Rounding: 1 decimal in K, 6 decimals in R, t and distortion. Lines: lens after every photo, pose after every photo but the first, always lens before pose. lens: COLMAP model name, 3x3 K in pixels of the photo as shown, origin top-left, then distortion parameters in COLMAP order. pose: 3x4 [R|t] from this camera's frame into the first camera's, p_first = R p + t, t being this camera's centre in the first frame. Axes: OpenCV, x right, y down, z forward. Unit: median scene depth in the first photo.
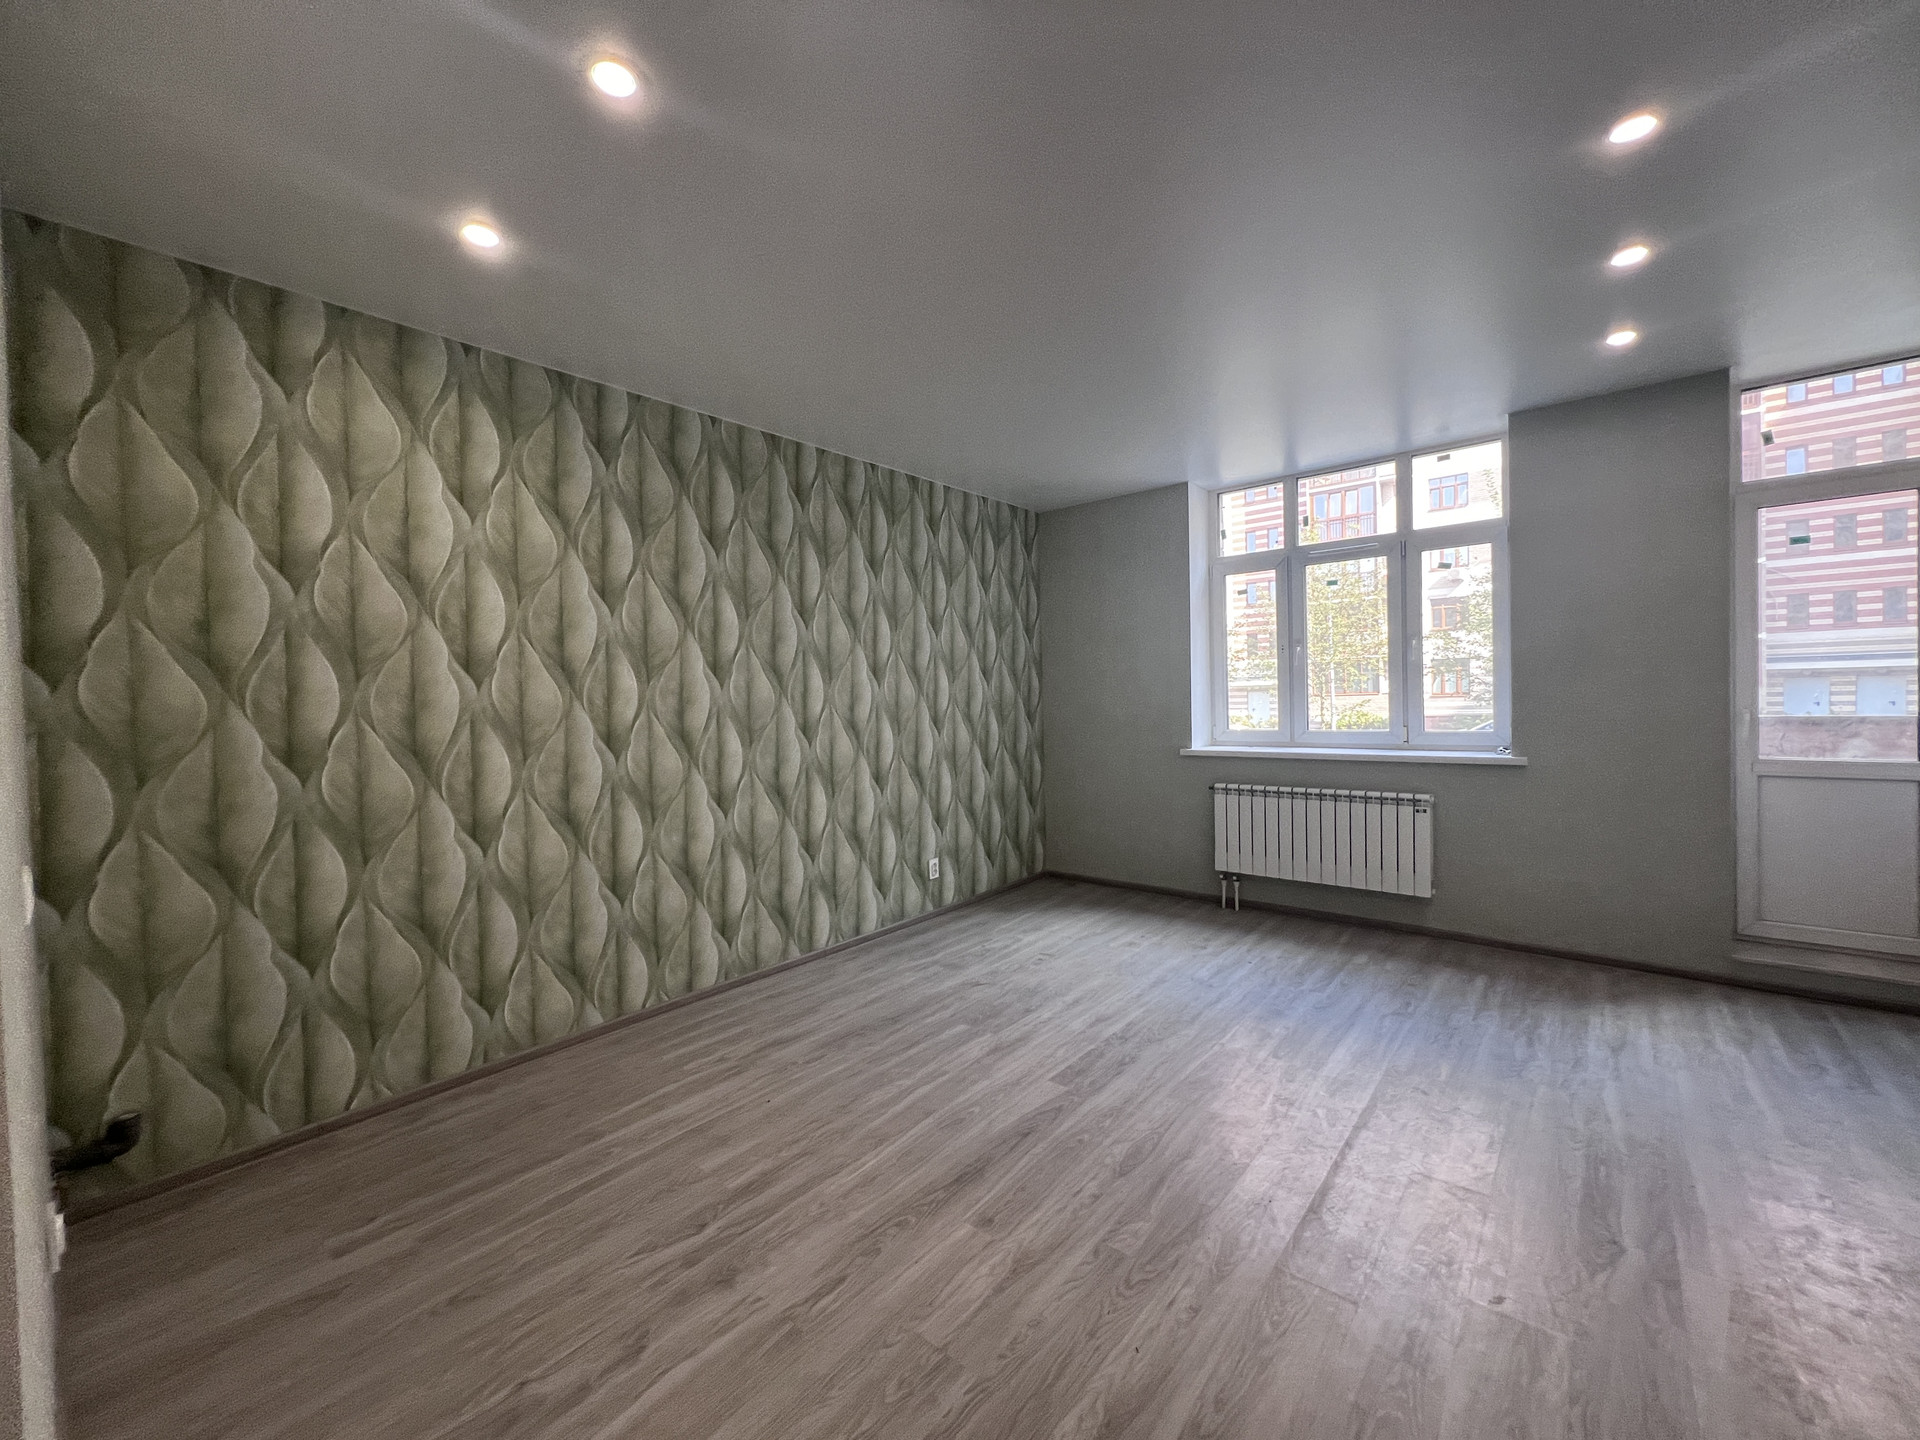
lens RADIAL K [[772.2, 0, 962.5], [0, 772.2, 715.1], [0, 0, 1]] dist [-0.001852, 0.000708]
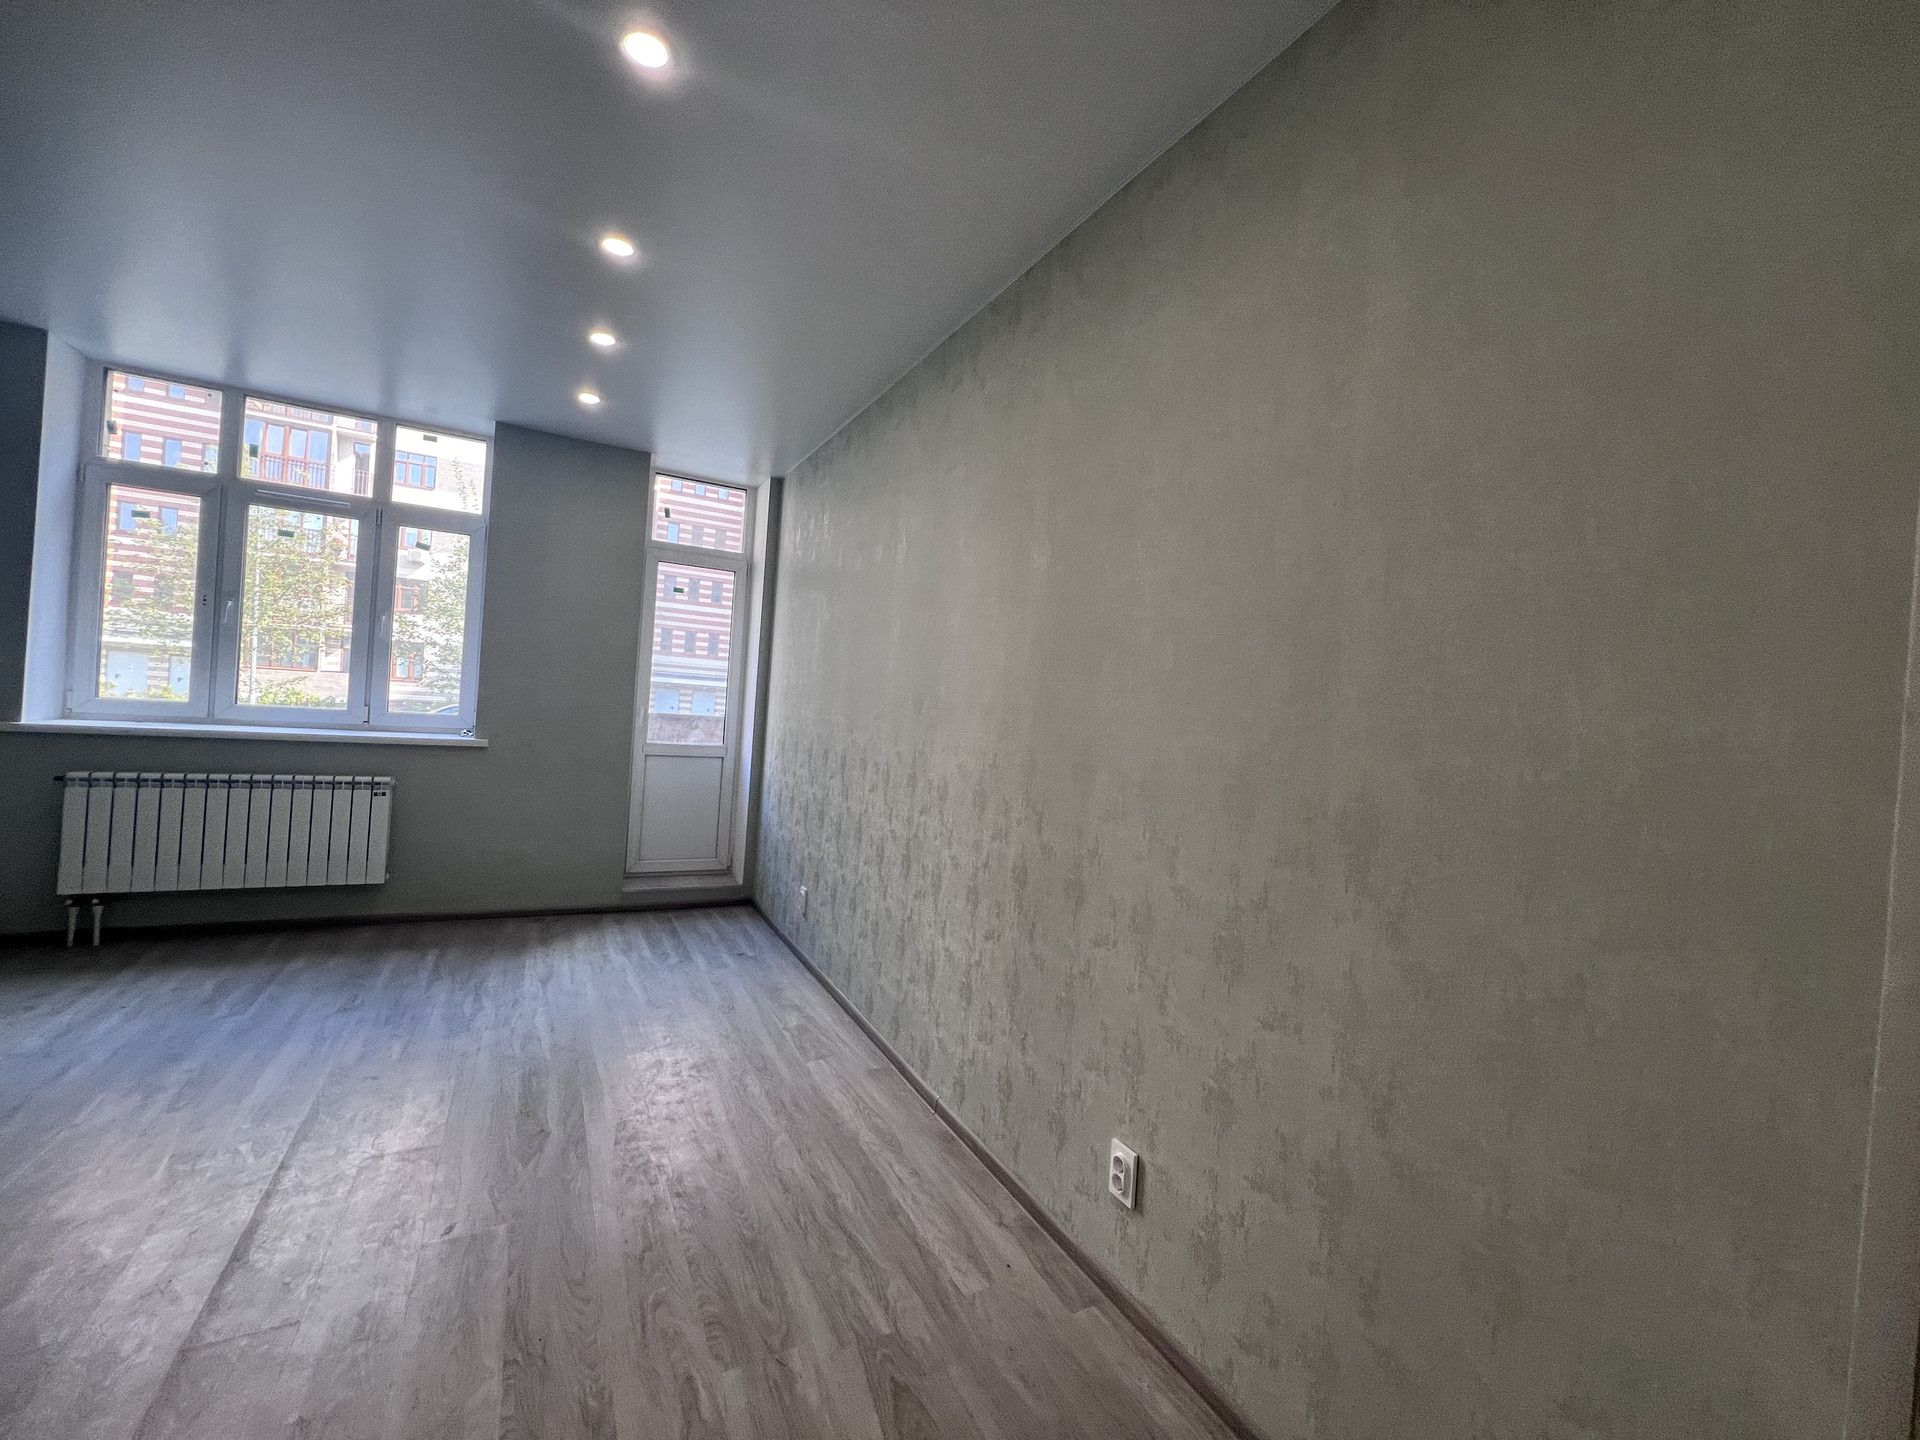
lens RADIAL K [[771.4, 0, 957.2], [0, 771.4, 714.0], [0, 0, 1]] dist [-0.000064, 0.000213]
pose [[0.367363, 0.044804, 0.928998, -0.044487], [-0.058004, 0.997998, -0.025195, 0.008782], [-0.928267, -0.044630, 0.369226, -0.018527]]
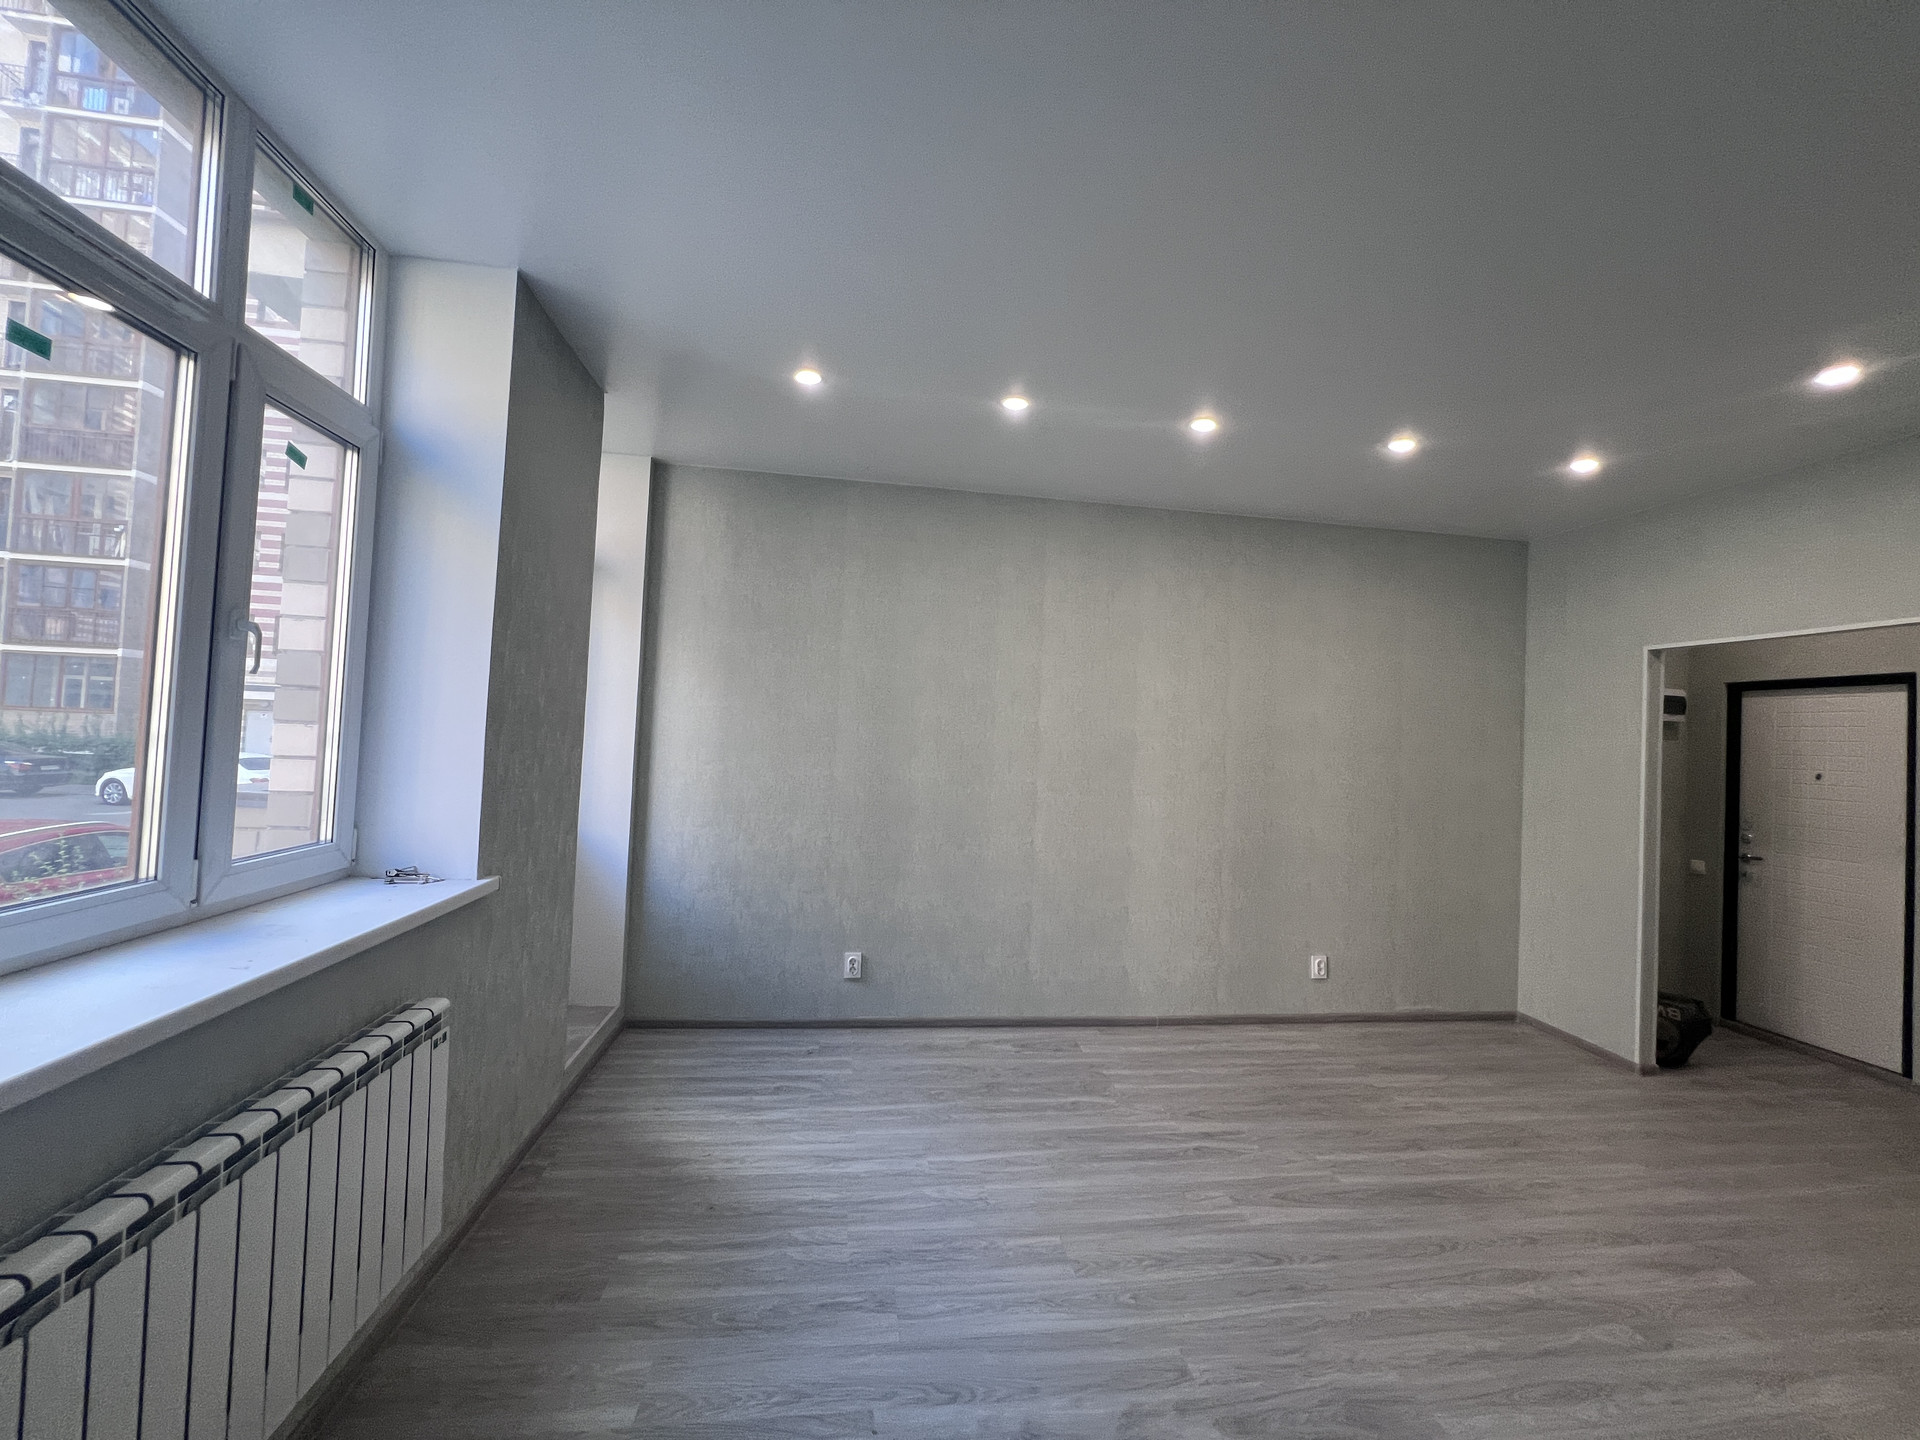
lens RADIAL K [[771.7, 0, 960.0], [0, 771.7, 714.5], [0, 0, 1]] dist [-0.001709, 0.000290]
pose [[-0.747841, 0.011218, 0.663783, 0.105506], [-0.010783, 0.999520, -0.029040, -0.058514], [-0.663791, -0.028875, -0.747361, 1.355785]]
